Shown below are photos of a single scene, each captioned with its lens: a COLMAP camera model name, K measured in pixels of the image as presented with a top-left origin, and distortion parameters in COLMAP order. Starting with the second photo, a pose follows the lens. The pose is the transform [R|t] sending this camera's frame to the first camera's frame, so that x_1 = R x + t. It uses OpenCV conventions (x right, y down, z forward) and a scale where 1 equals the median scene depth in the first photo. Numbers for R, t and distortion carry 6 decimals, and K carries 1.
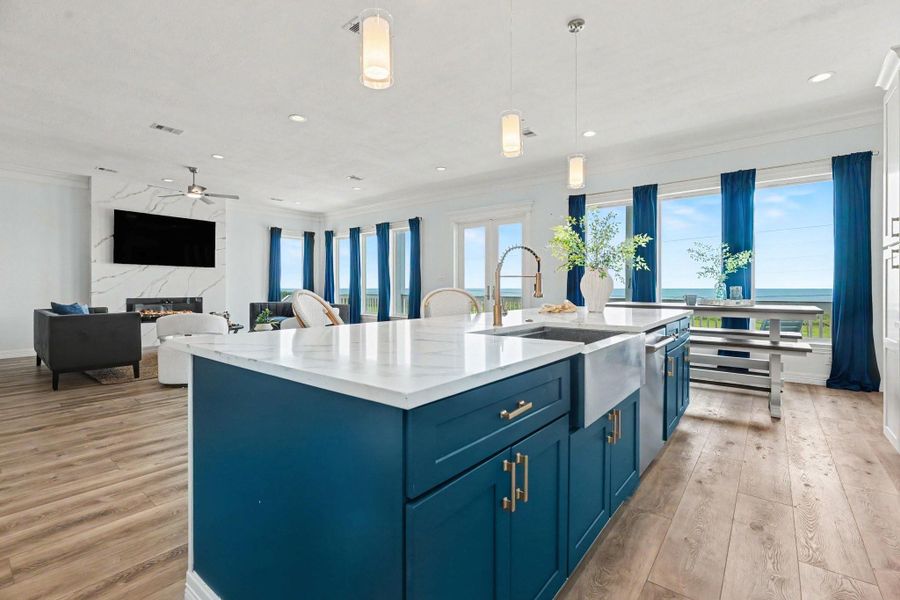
lens RADIAL K [[401.9, 0, 445.2], [0, 401.9, 290.1], [0, 0, 1]] dist [-0.003354, -0.000541]
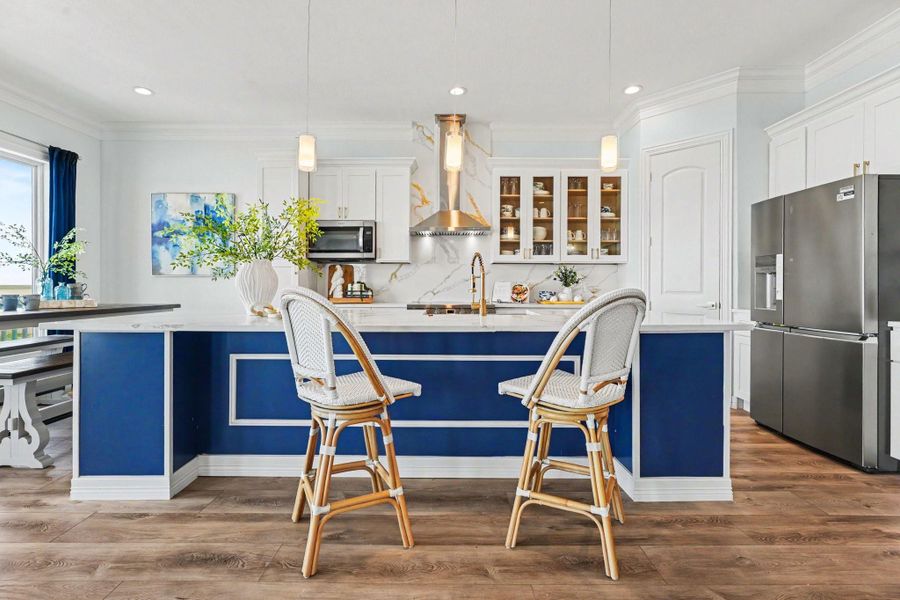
lens RADIAL K [[404.4, 0, 452.0], [0, 404.4, 286.8], [0, 0, 1]] dist [-0.003563, -0.000323]
pose [[-0.637032, -0.001925, 0.770835, -0.196143], [0.002341, 0.999987, 0.004433, -0.002573], [-0.770834, 0.004629, -0.637019, 0.450816]]
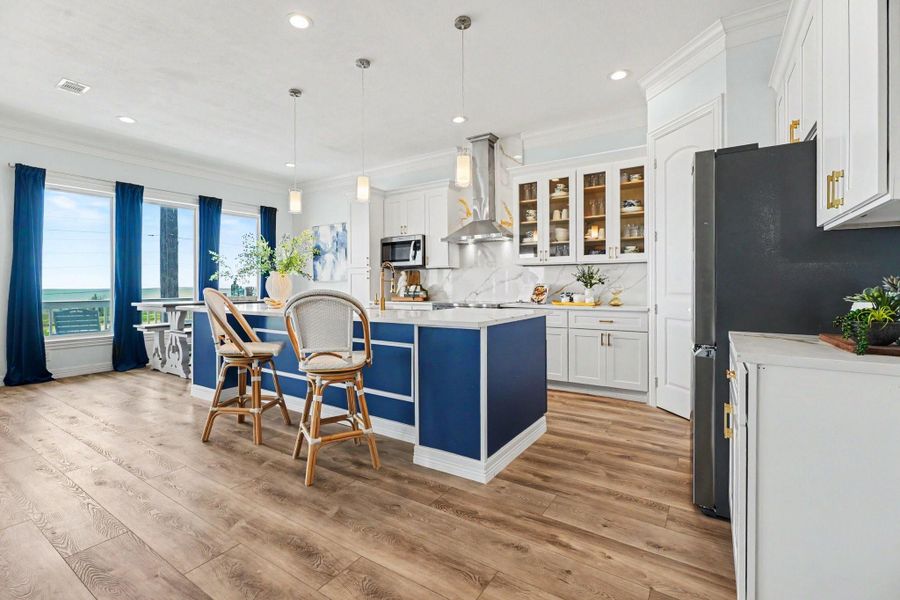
lens RADIAL K [[404.4, 0, 452.0], [0, 404.4, 286.8], [0, 0, 1]] dist [-0.003563, -0.000323]
pose [[-0.116406, 0.003892, 0.993194, -0.376394], [0.005727, 0.999978, -0.003247, -0.000747], [-0.993185, 0.005310, -0.116426, 0.220422]]
